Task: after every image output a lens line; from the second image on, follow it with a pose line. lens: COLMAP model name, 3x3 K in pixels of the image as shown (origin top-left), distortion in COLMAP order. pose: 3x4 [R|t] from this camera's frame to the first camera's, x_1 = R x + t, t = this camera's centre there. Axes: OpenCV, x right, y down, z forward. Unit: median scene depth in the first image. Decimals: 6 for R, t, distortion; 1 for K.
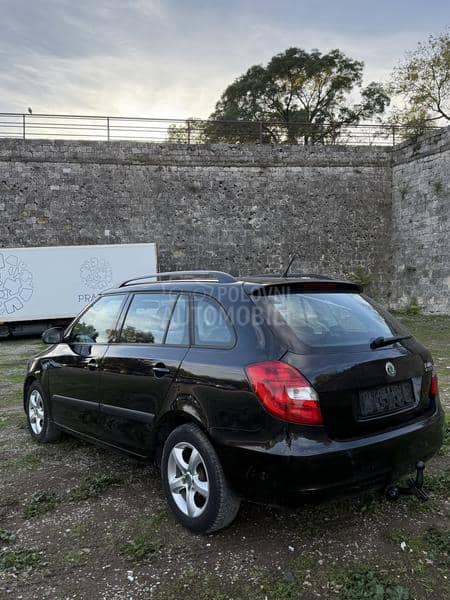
lens RADIAL K [[501.7, 0, 228.6], [0, 501.7, 304.7], [0, 0, 1]] dist [0.036189, -0.032699]
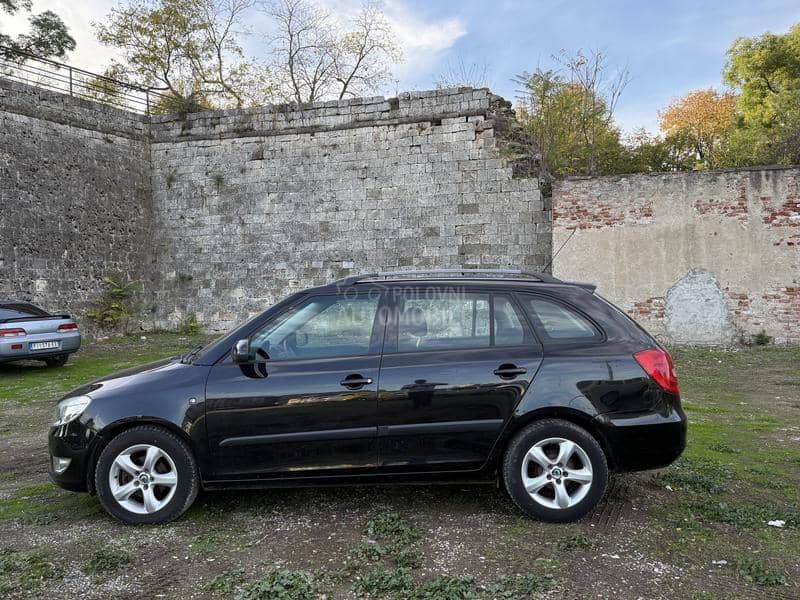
lens RADIAL K [[659.7, 0, 402.6], [0, 659.7, 313.9], [0, 0, 1]] dist [0.037178, -0.046562]
pose [[0.663129, 0.003975, 0.748495, -0.186296], [0.010783, 0.999831, -0.014862, 0.006098], [-0.748428, 0.017927, 0.662974, 0.050103]]
